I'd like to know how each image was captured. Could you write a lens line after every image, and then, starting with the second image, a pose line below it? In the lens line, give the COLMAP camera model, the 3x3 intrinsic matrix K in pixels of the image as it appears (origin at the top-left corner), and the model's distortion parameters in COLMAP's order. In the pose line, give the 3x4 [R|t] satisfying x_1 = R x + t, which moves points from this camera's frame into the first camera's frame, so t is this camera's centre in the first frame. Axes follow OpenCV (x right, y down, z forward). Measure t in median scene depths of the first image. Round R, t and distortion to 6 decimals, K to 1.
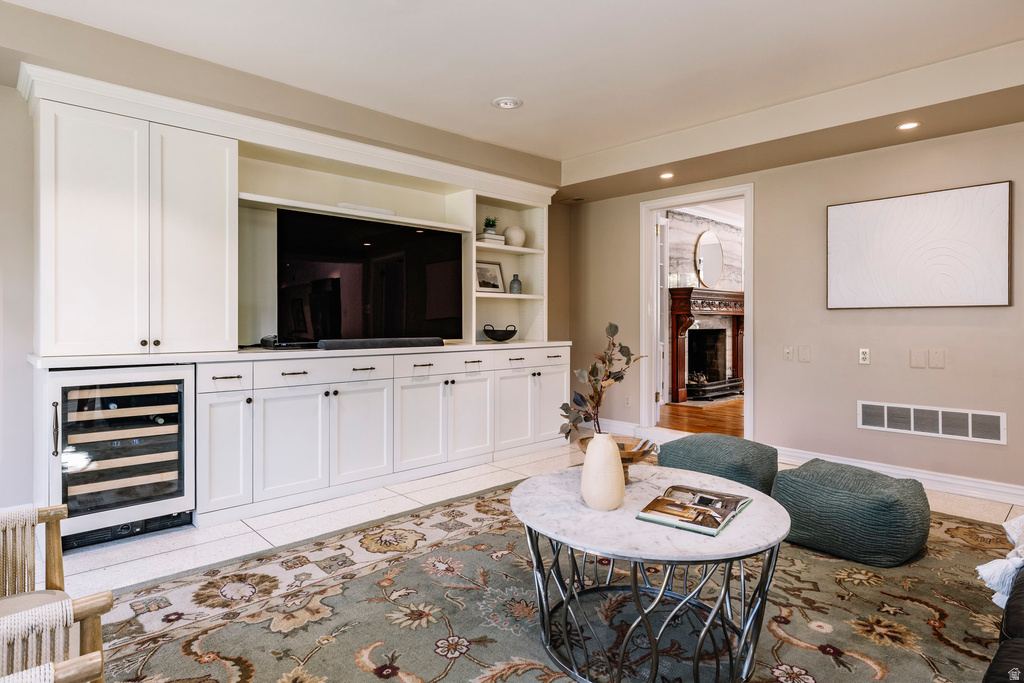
lens RADIAL K [[561.7, 0, 509.3], [0, 561.7, 324.6], [0, 0, 1]] dist [-0.003368, -0.000721]
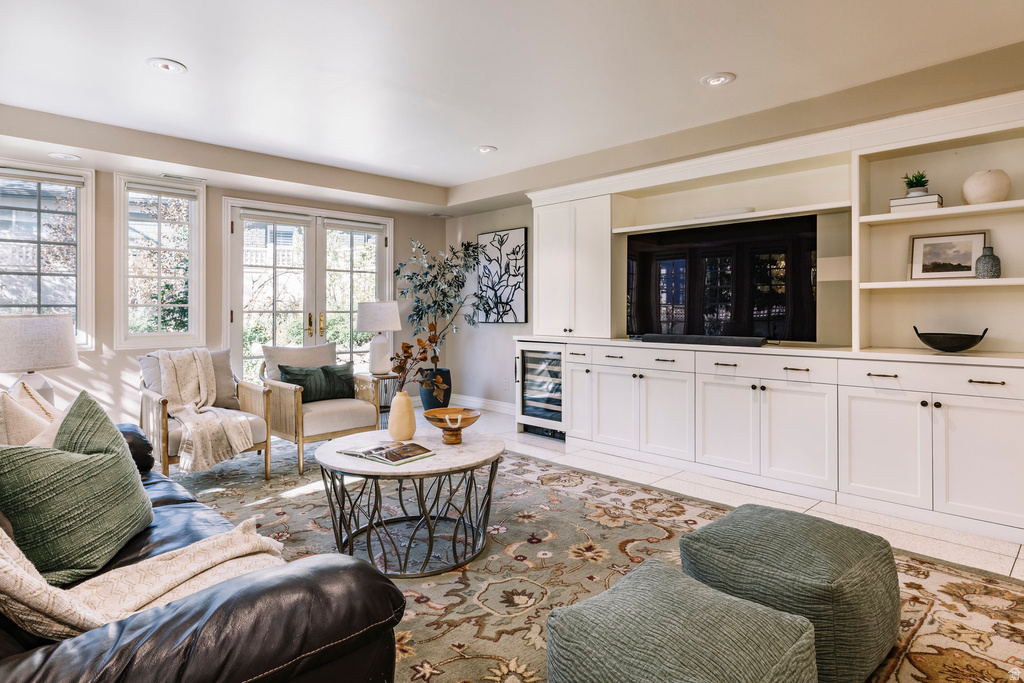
lens RADIAL K [[570.9, 0, 509.6], [0, 570.9, 310.5], [0, 0, 1]] dist [0.004134, -0.000225]
pose [[0.018380, -0.002629, -0.999828, 0.983189], [-0.007999, 0.999964, -0.002776, -0.019214], [0.999799, 0.008049, 0.018358, 0.705213]]
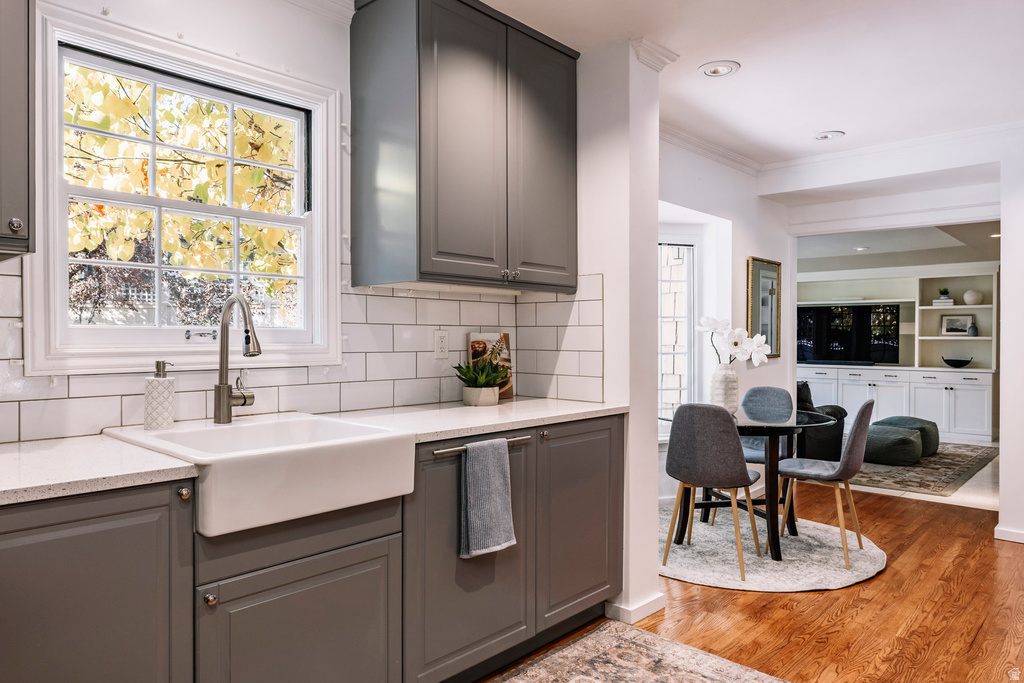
lens RADIAL K [[671.4, 0, 512.0], [0, 671.4, 341.5], [0, 0, 1]] dist [0.001054, 0.000343]
pose [[0.069764, 0.017407, -0.997412, 2.583403], [-0.005526, 0.999839, 0.017062, -0.097966], [0.997548, 0.004321, 0.069849, -0.496196]]
